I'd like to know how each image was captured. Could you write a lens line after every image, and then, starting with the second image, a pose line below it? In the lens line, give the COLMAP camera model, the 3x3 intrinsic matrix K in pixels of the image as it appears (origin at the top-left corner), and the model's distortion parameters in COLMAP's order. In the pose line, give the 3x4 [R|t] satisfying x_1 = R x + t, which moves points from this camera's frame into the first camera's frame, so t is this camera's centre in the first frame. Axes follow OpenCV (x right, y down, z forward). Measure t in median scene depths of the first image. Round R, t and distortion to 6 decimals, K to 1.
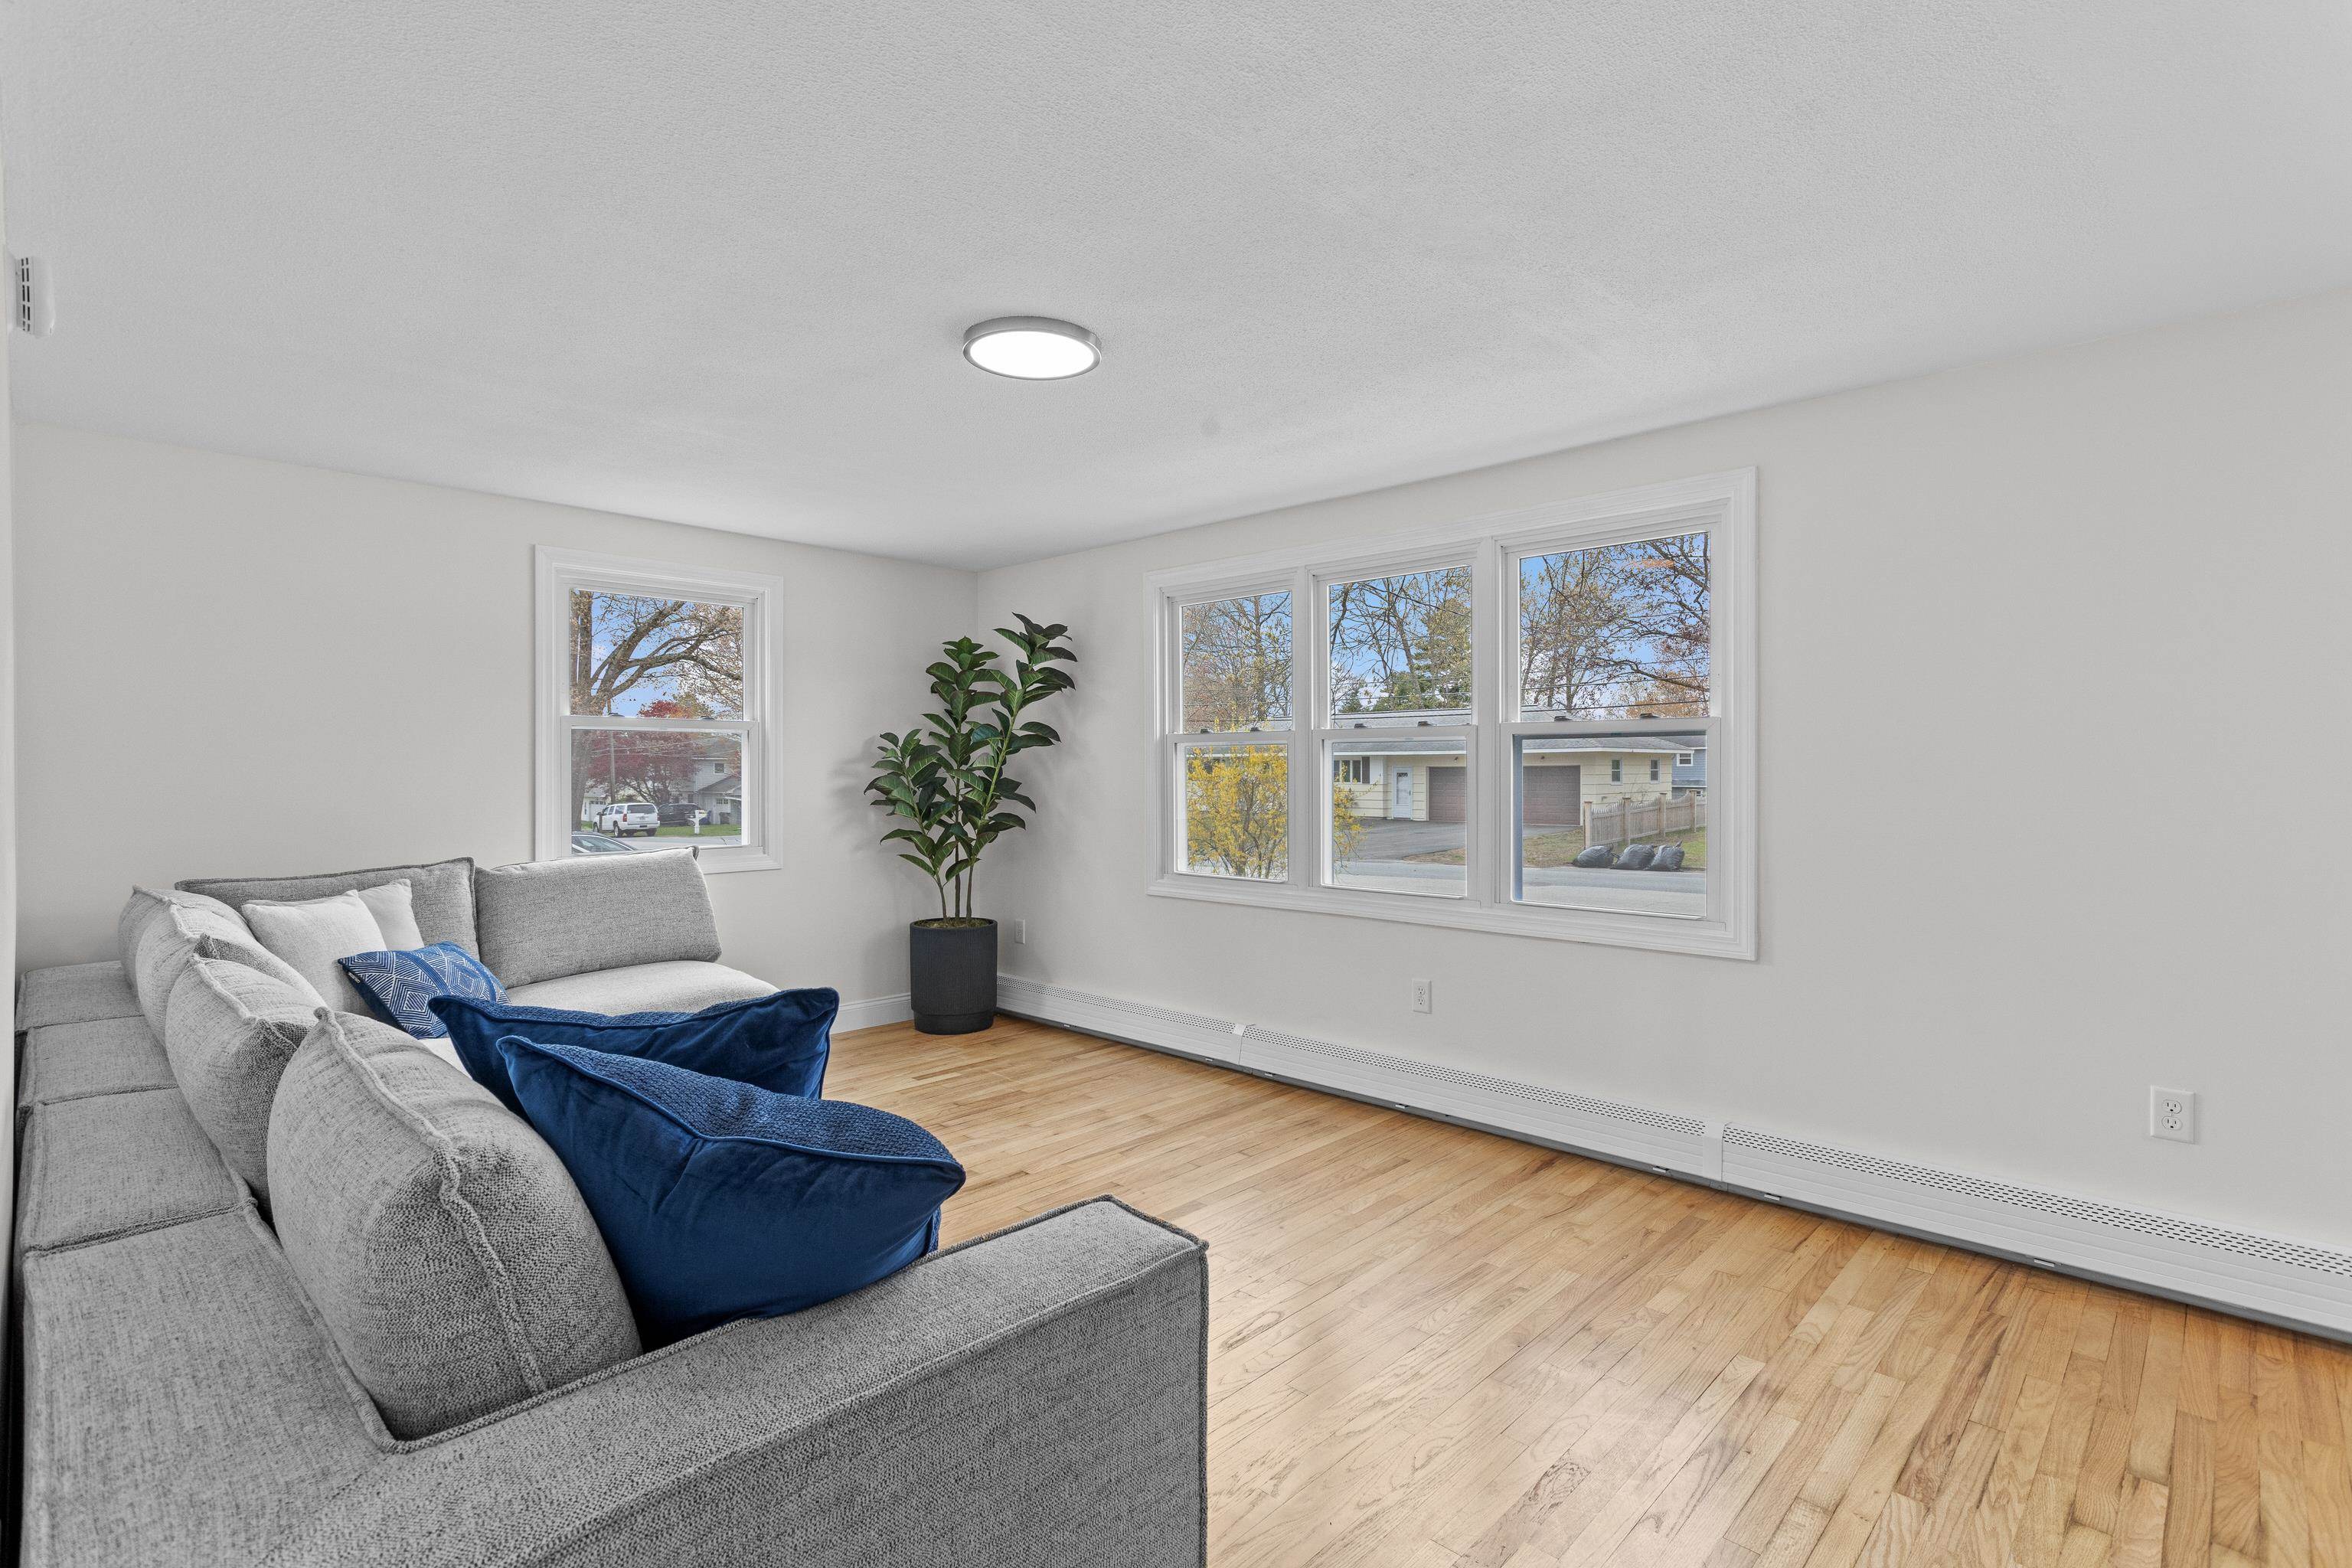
lens RADIAL K [[1114.2, 0, 1184.4], [0, 1114.2, 767.6], [0, 0, 1]] dist [0.000783, 0.000167]
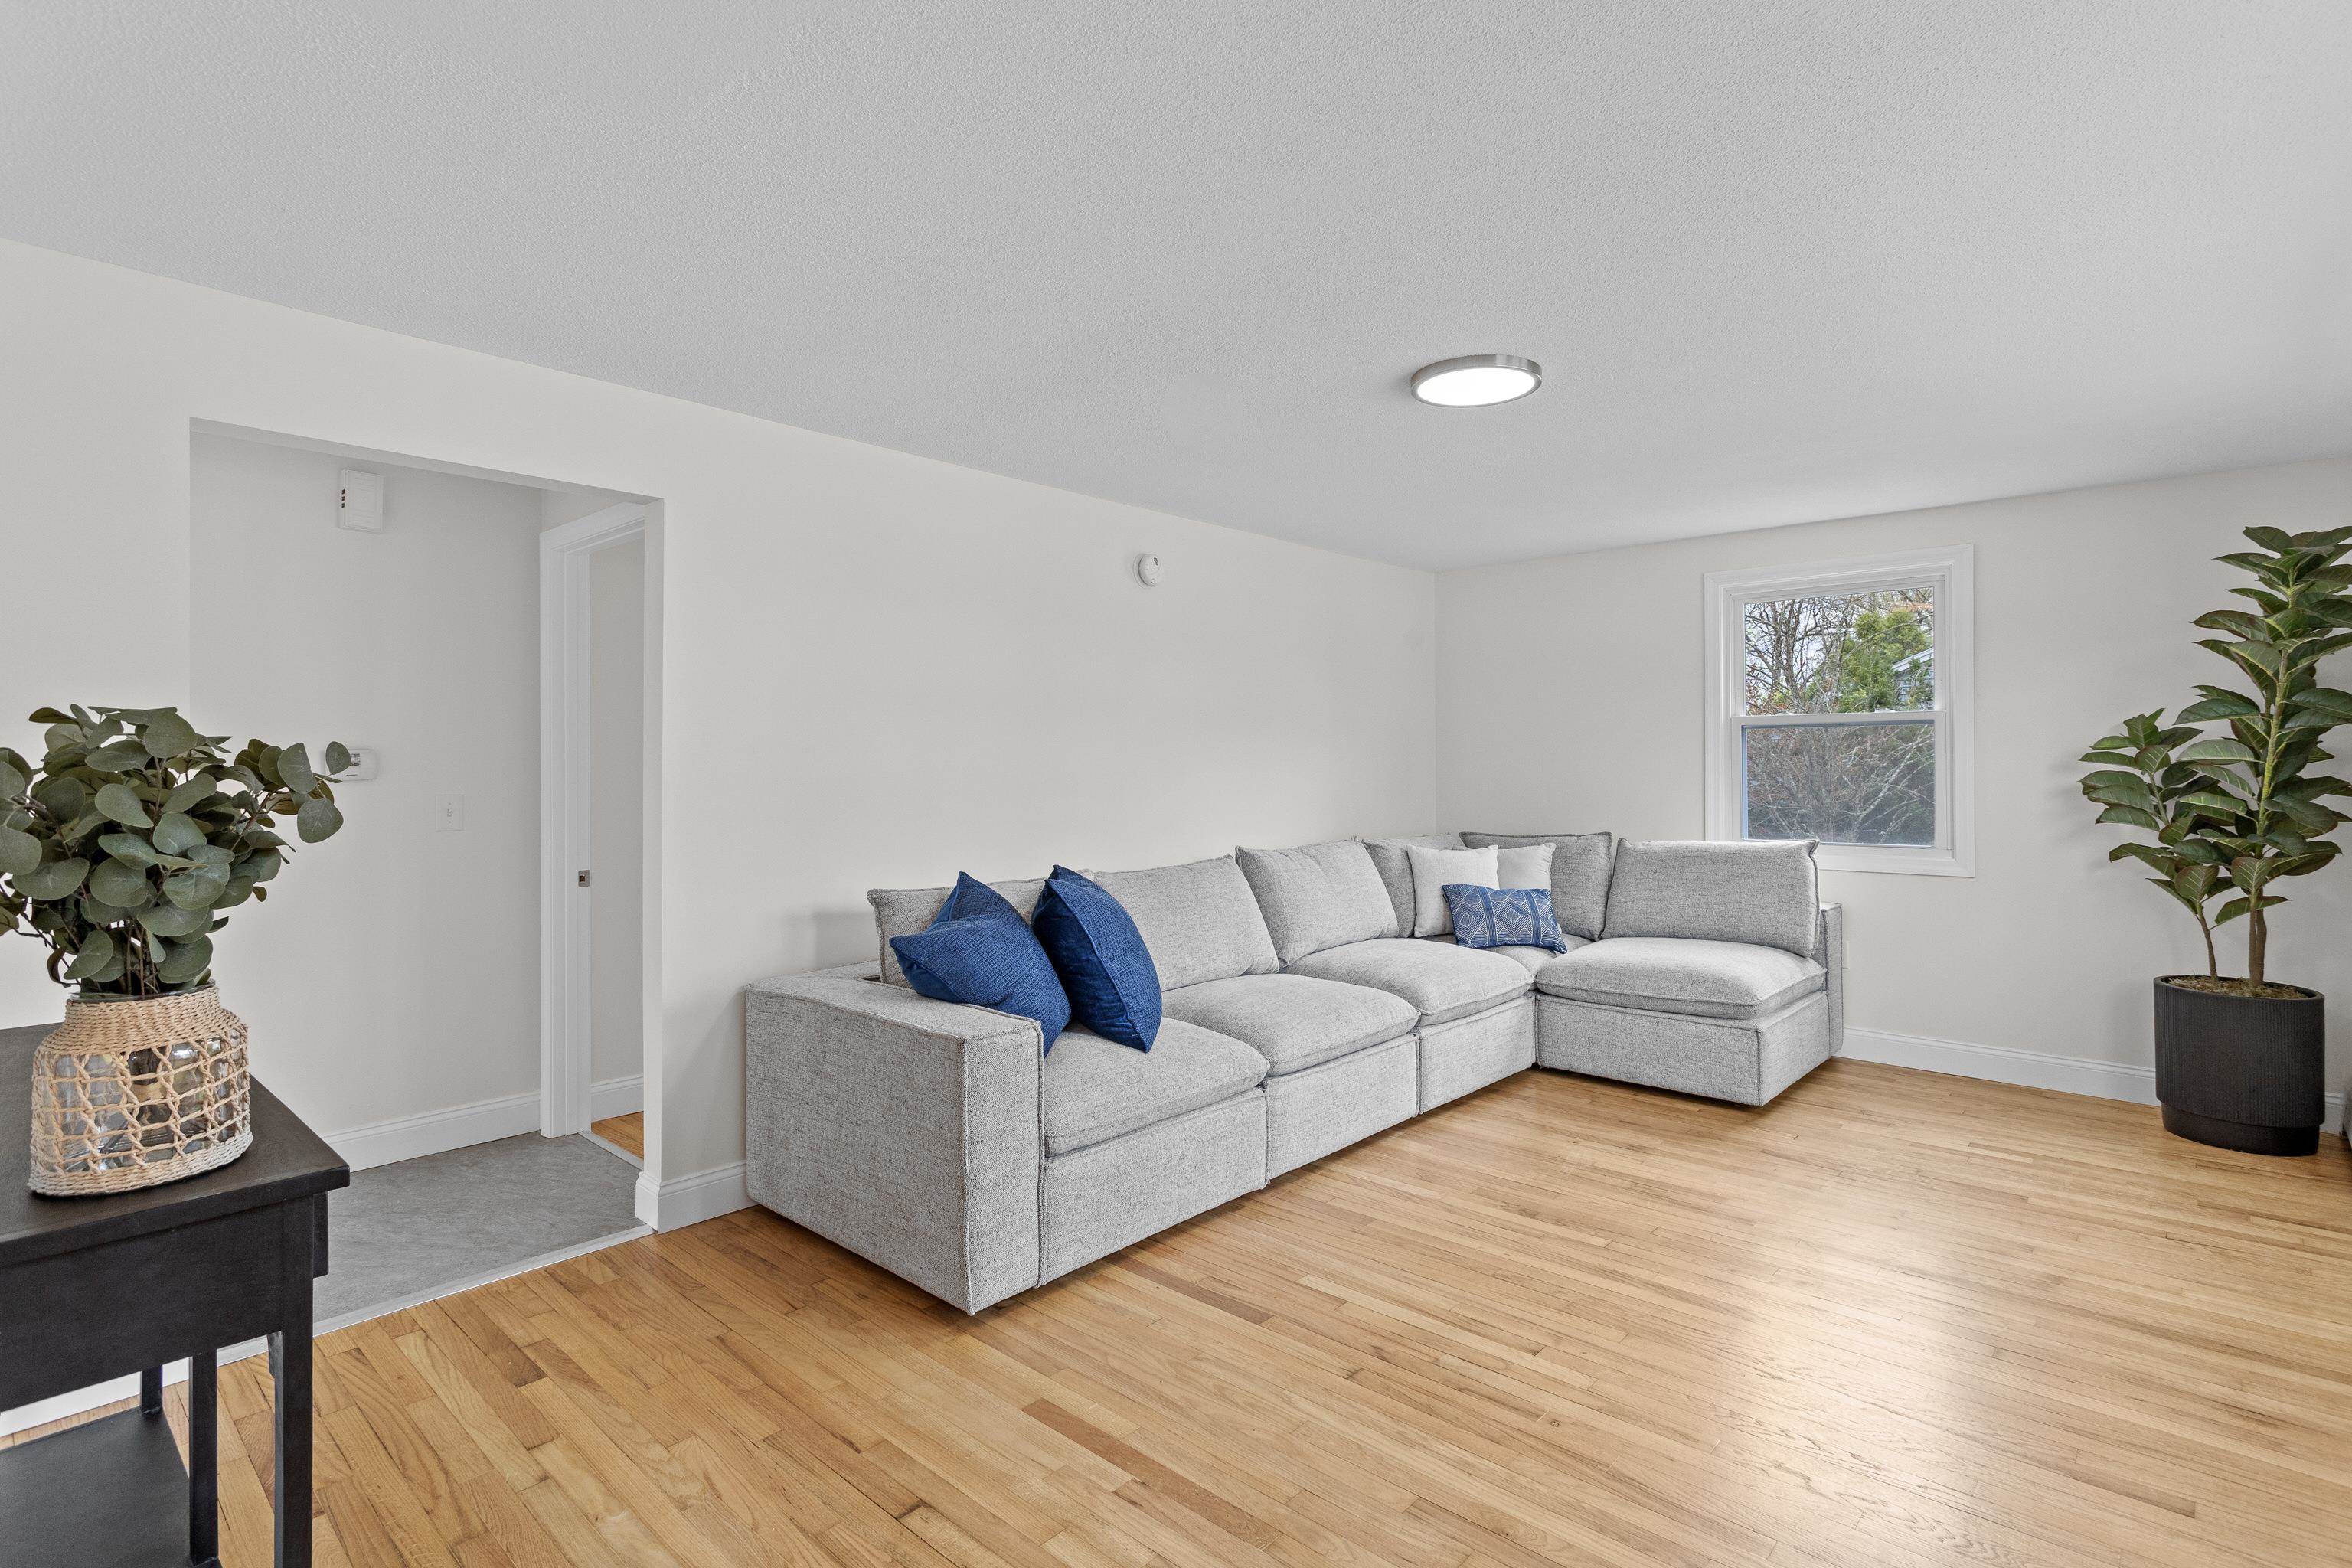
lens RADIAL K [[1114.2, 0, 1184.4], [0, 1114.2, 767.6], [0, 0, 1]] dist [0.000783, 0.000167]
pose [[0.038177, 0.006007, -0.999253, 0.571847], [0.003665, 0.999974, 0.006151, -0.003948], [0.999264, -0.003897, 0.038154, 0.409302]]
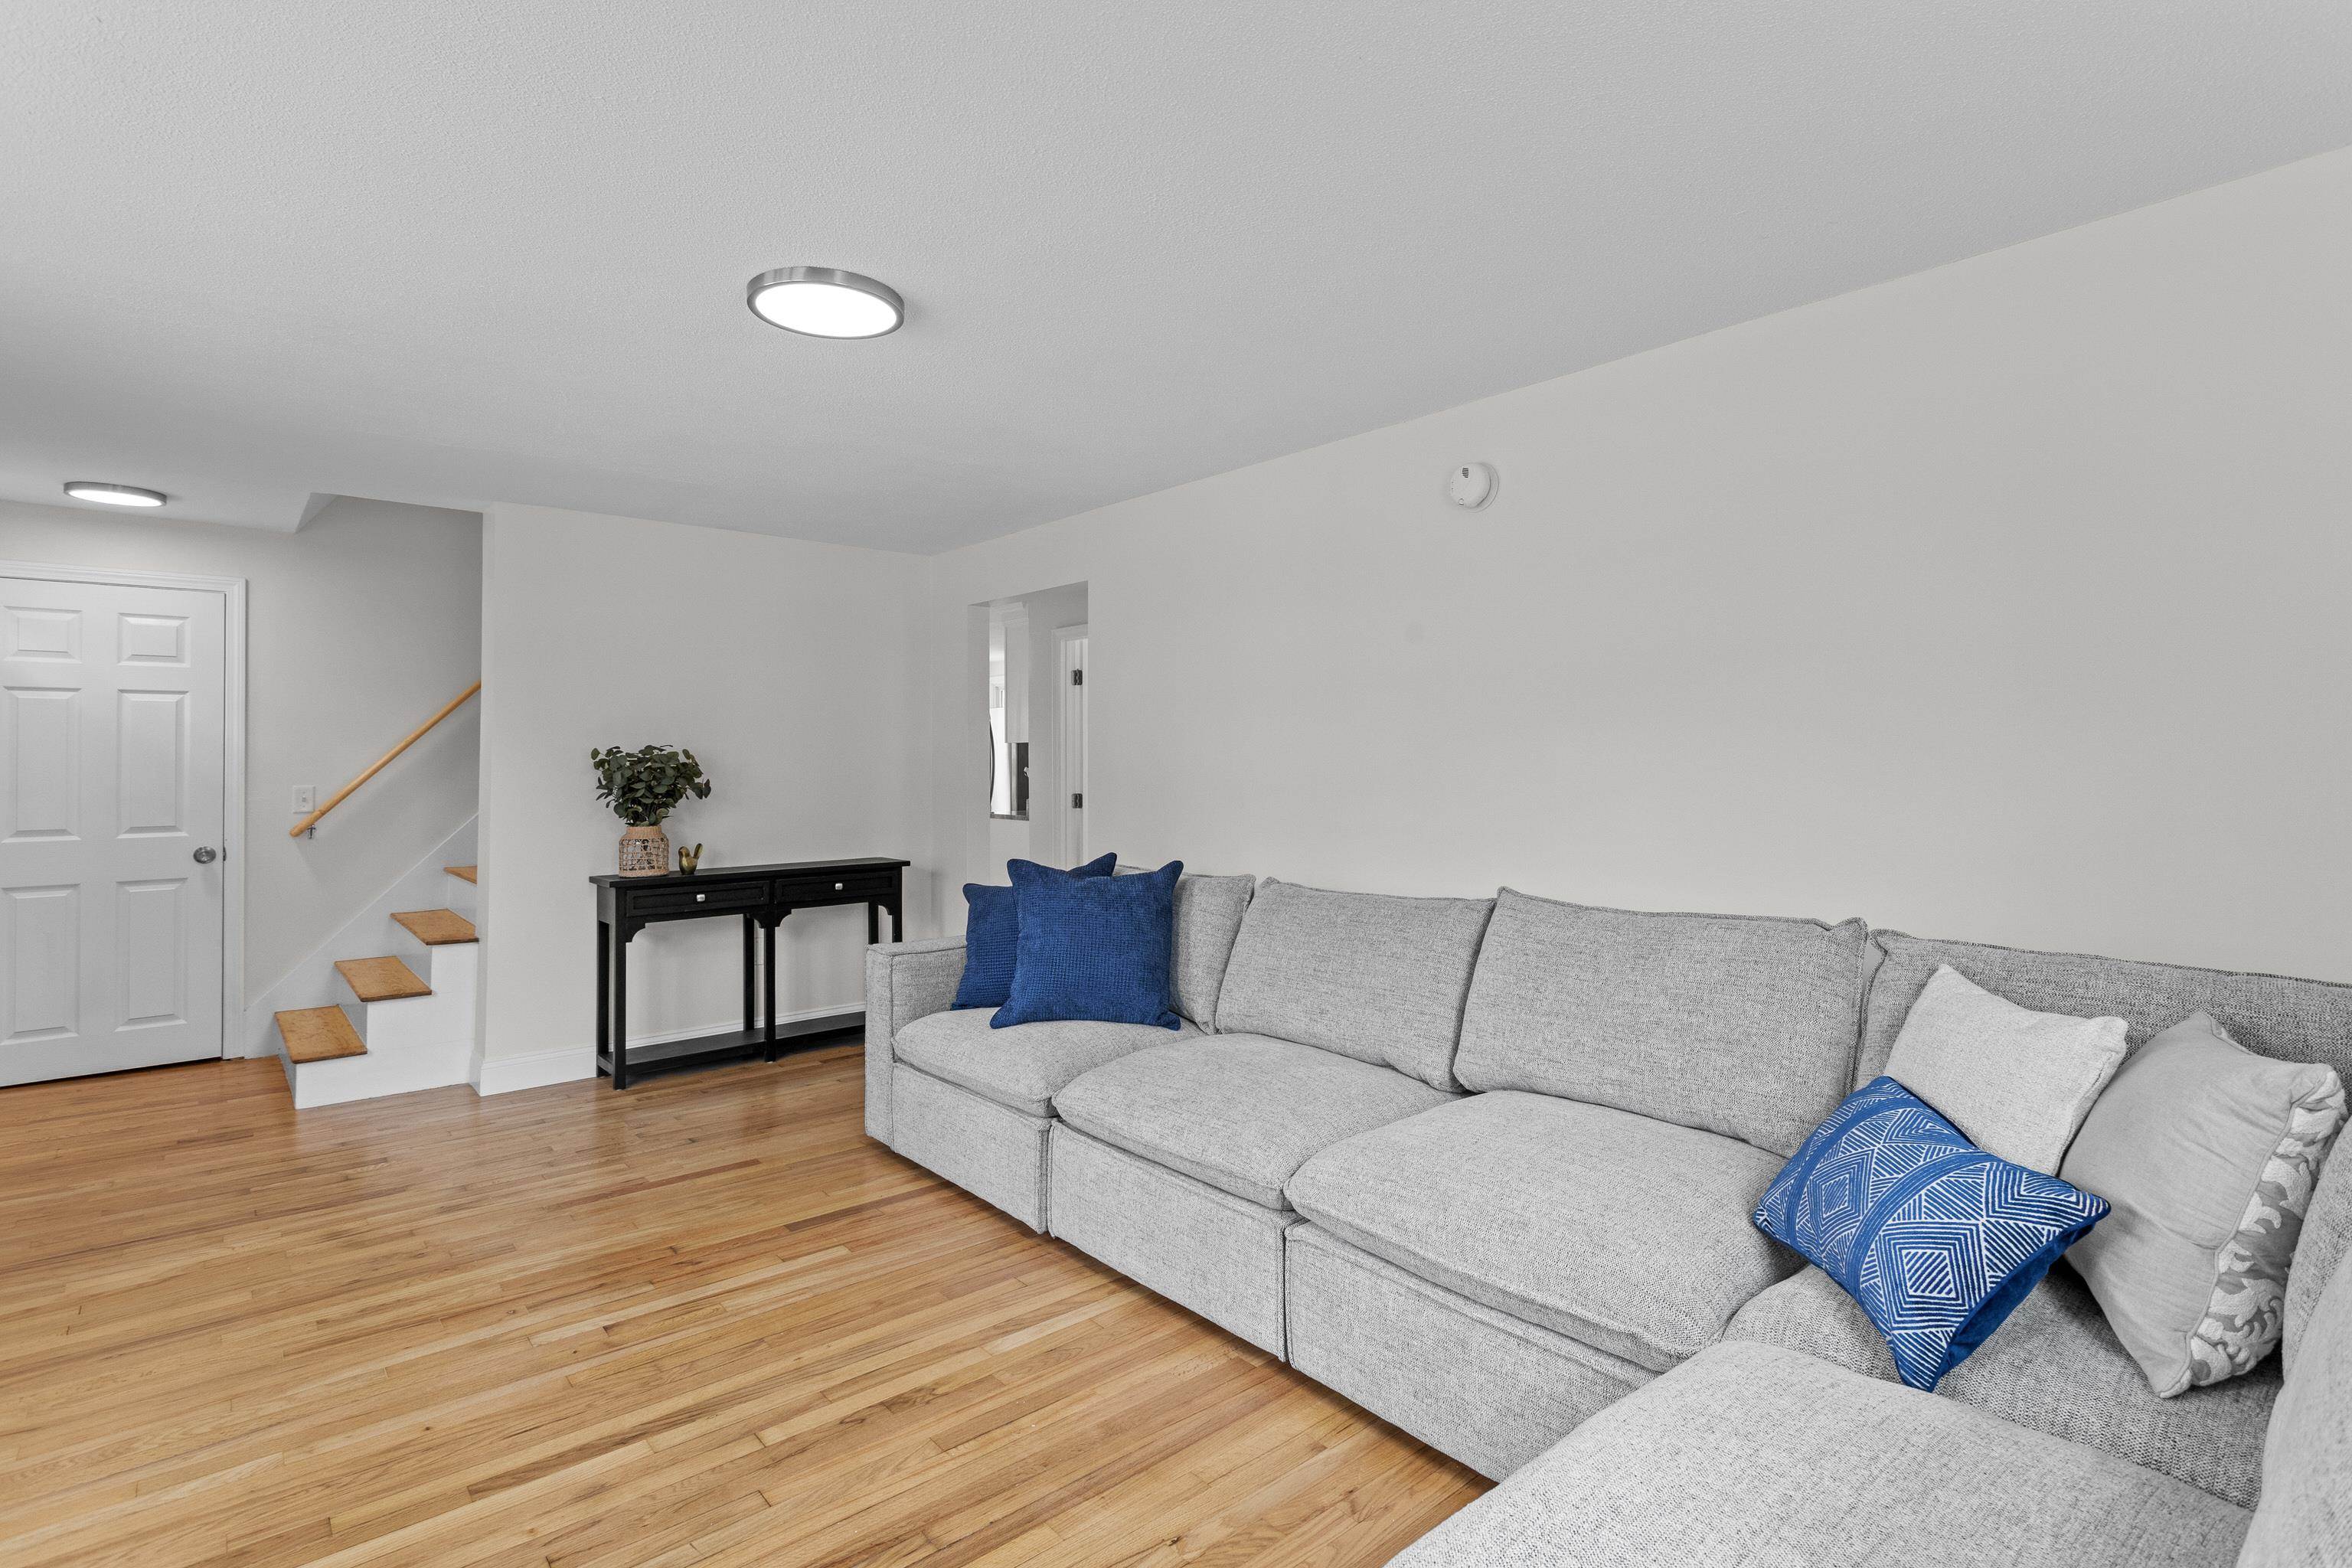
lens RADIAL K [[1114.2, 0, 1184.4], [0, 1114.2, 767.6], [0, 0, 1]] dist [0.000783, 0.000167]
pose [[-0.997588, 0.006586, 0.069095, -0.297697], [0.005924, 0.999935, -0.009769, 0.009260], [-0.069154, -0.009336, -0.997562, 1.146955]]
